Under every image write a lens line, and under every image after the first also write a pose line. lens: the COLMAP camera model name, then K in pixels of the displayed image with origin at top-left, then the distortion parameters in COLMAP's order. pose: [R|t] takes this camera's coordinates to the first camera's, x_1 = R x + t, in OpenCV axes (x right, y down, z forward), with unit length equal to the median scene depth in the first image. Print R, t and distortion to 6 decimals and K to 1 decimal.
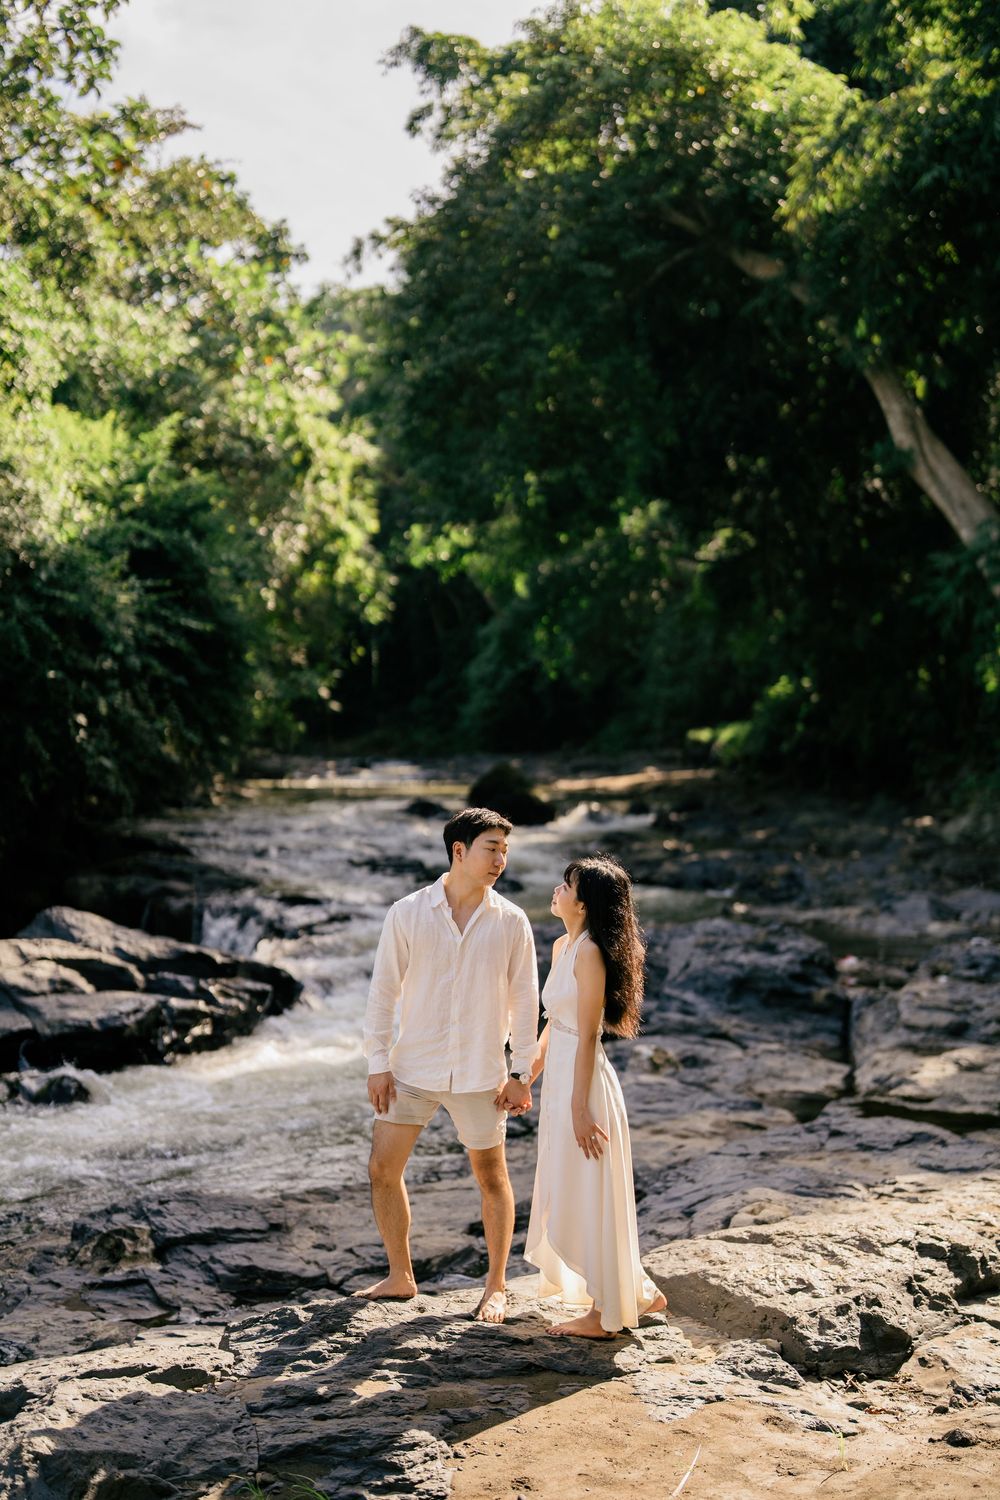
lens RADIAL K [[2070.6, 0, 492.2], [0, 2070.6, 774.7], [0, 0, 1]] dist [-0.174532, 1.124352]
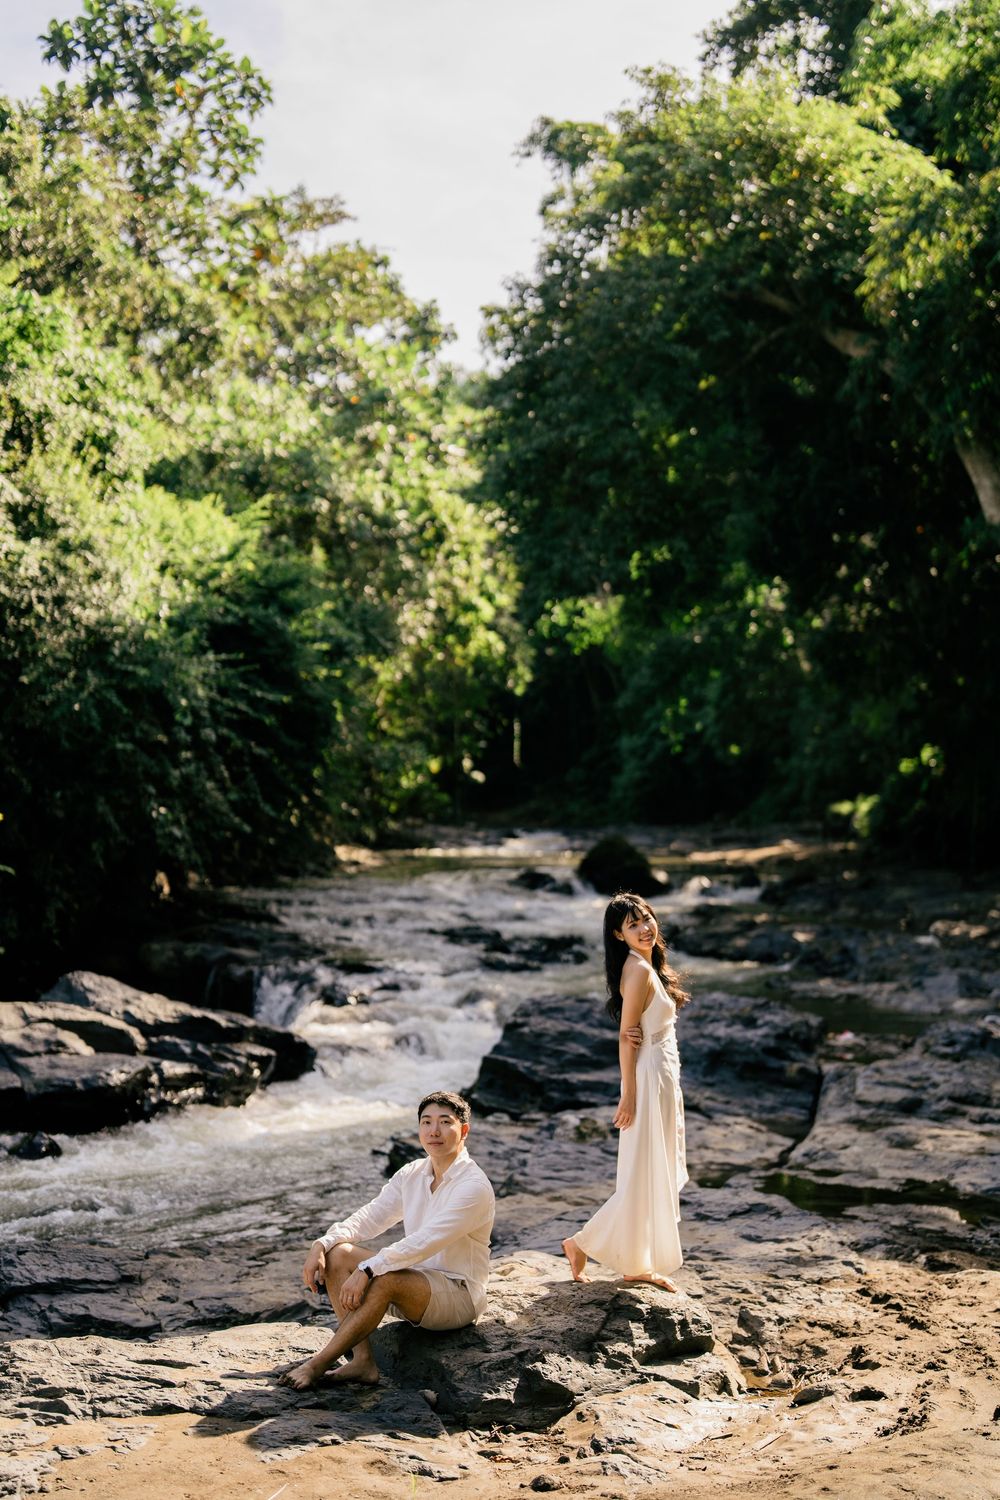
lens RADIAL K [[2070.1, 0, 499.0], [0, 2070.1, 762.7], [0, 0, 1]] dist [-0.175898, 1.144284]
pose [[0.996060, 0.005210, -0.088530, 0.091774], [-0.008700, 0.999198, -0.039082, -0.002296], [0.088256, 0.039698, 0.995306, -0.021213]]
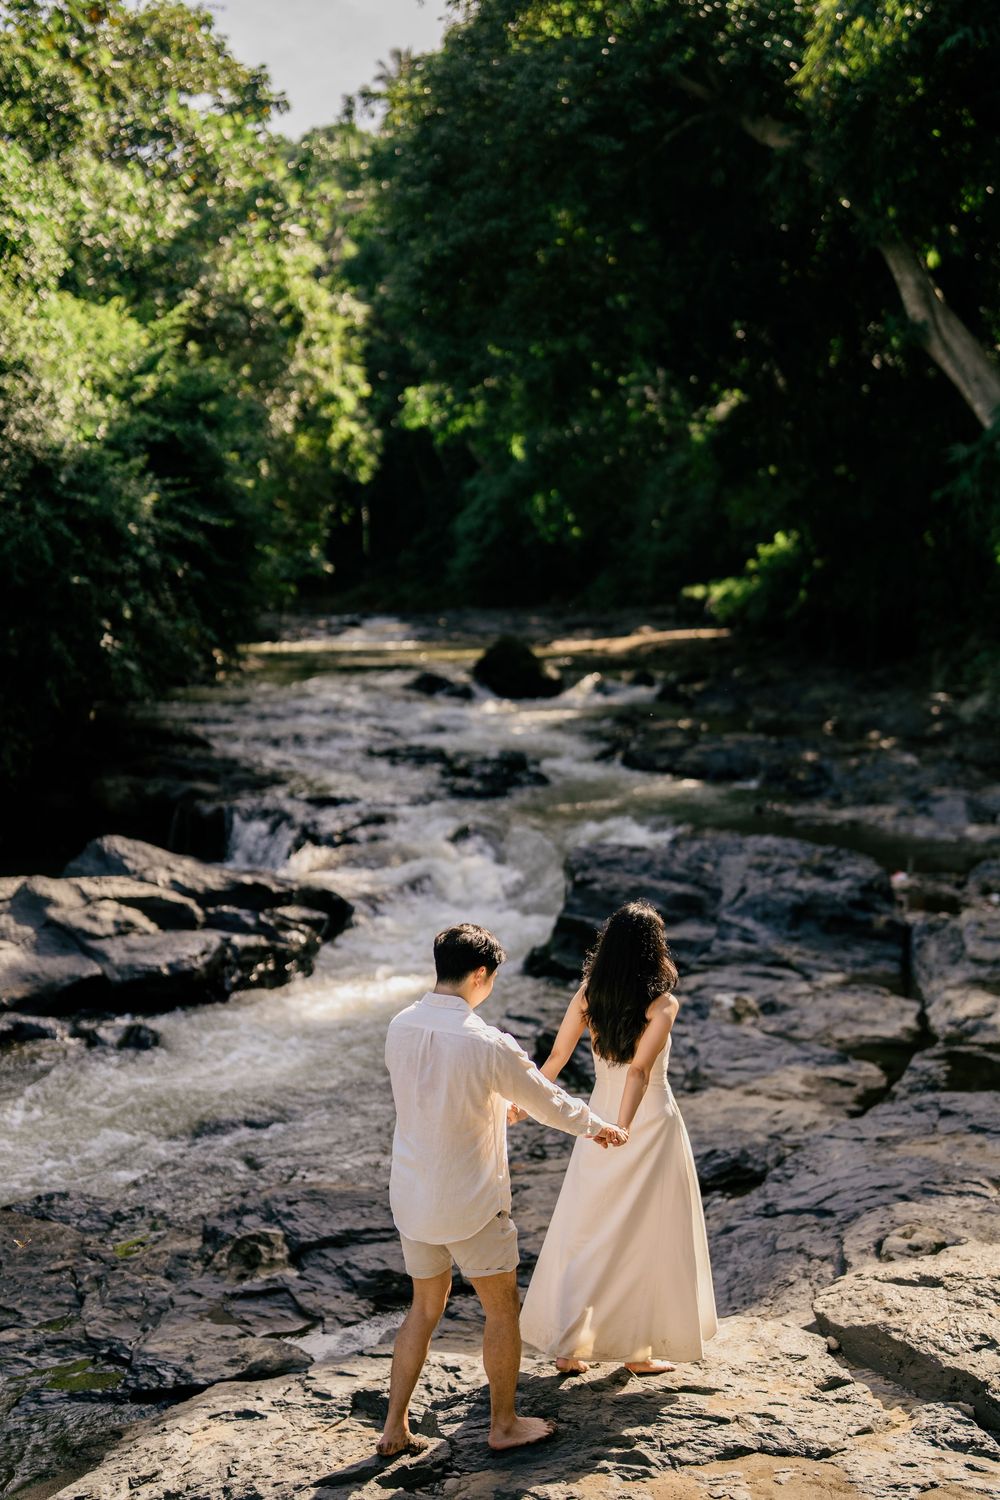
lens RADIAL K [[2070.1, 0, 499.0], [0, 2070.1, 762.7], [0, 0, 1]] dist [-0.175898, 1.144284]
pose [[0.999760, -0.015946, 0.015041, -0.036178], [0.014808, 0.997222, 0.073000, -0.041291], [-0.016163, -0.072759, 0.997219, 0.003593]]
